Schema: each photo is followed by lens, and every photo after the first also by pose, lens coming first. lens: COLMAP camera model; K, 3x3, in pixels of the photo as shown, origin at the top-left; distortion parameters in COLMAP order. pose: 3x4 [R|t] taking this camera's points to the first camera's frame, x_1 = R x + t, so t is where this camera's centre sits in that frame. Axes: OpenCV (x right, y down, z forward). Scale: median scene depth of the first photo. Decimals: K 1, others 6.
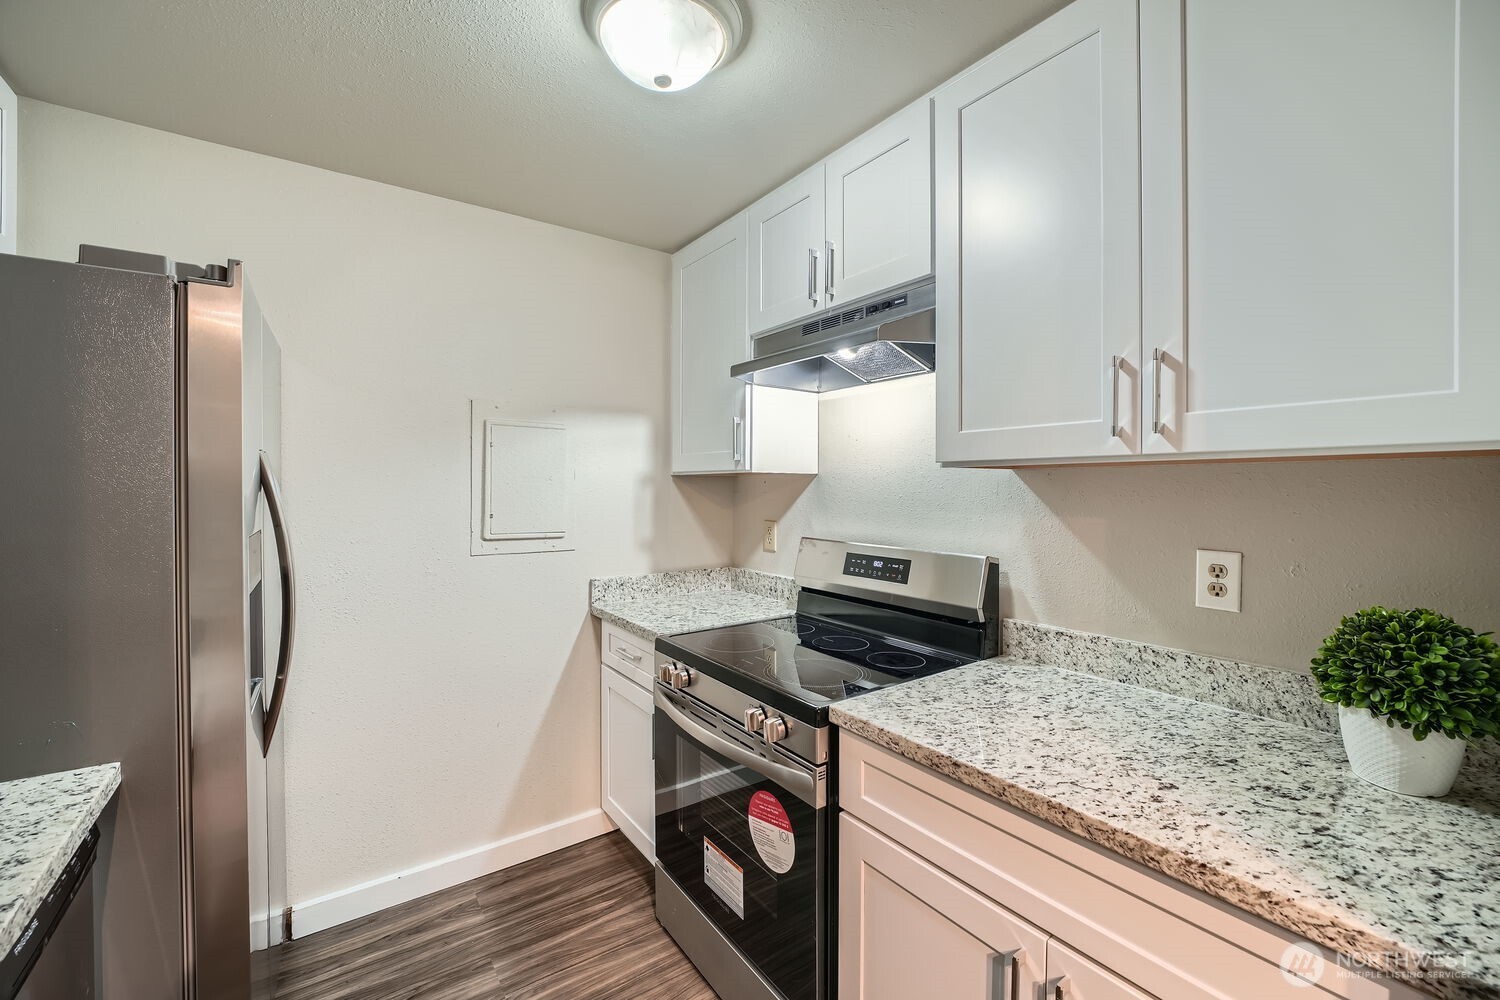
lens RADIAL K [[628.0, 0, 748.1], [0, 628.0, 495.5], [0, 0, 1]] dist [-0.002444, -0.000370]
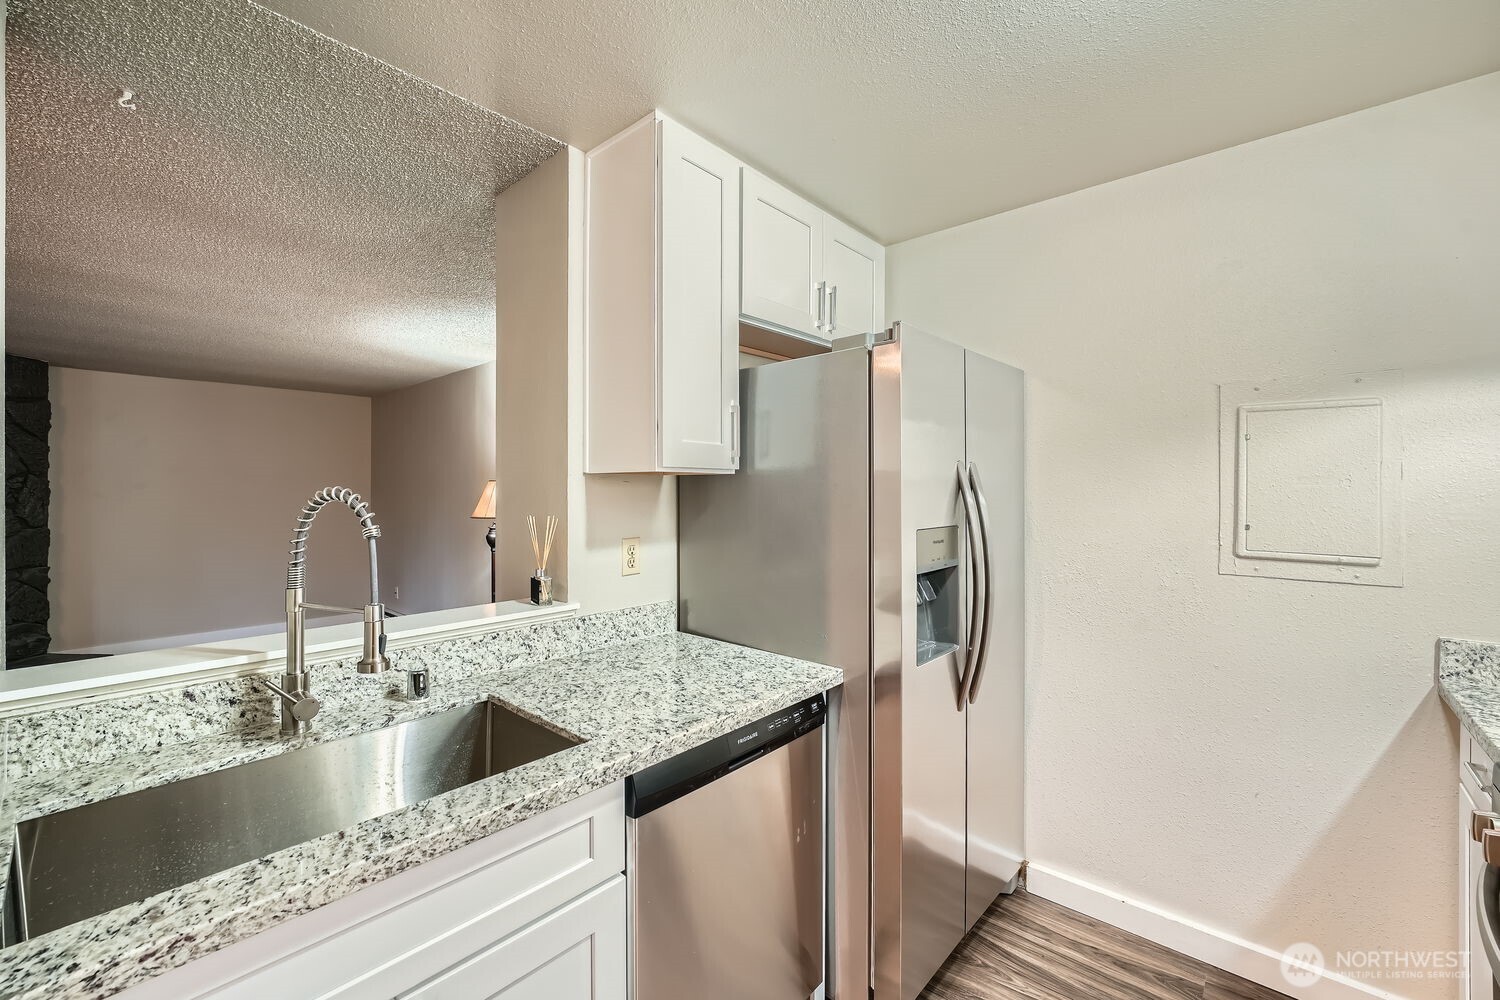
lens RADIAL K [[628.0, 0, 748.1], [0, 628.0, 491.9], [0, 0, 1]] dist [-0.002444, -0.000370]
pose [[0.228304, 0.002682, -0.973586, 0.220767], [-0.013693, 0.999906, -0.000457, -0.002994], [0.973494, 0.013436, 0.228319, 0.205918]]
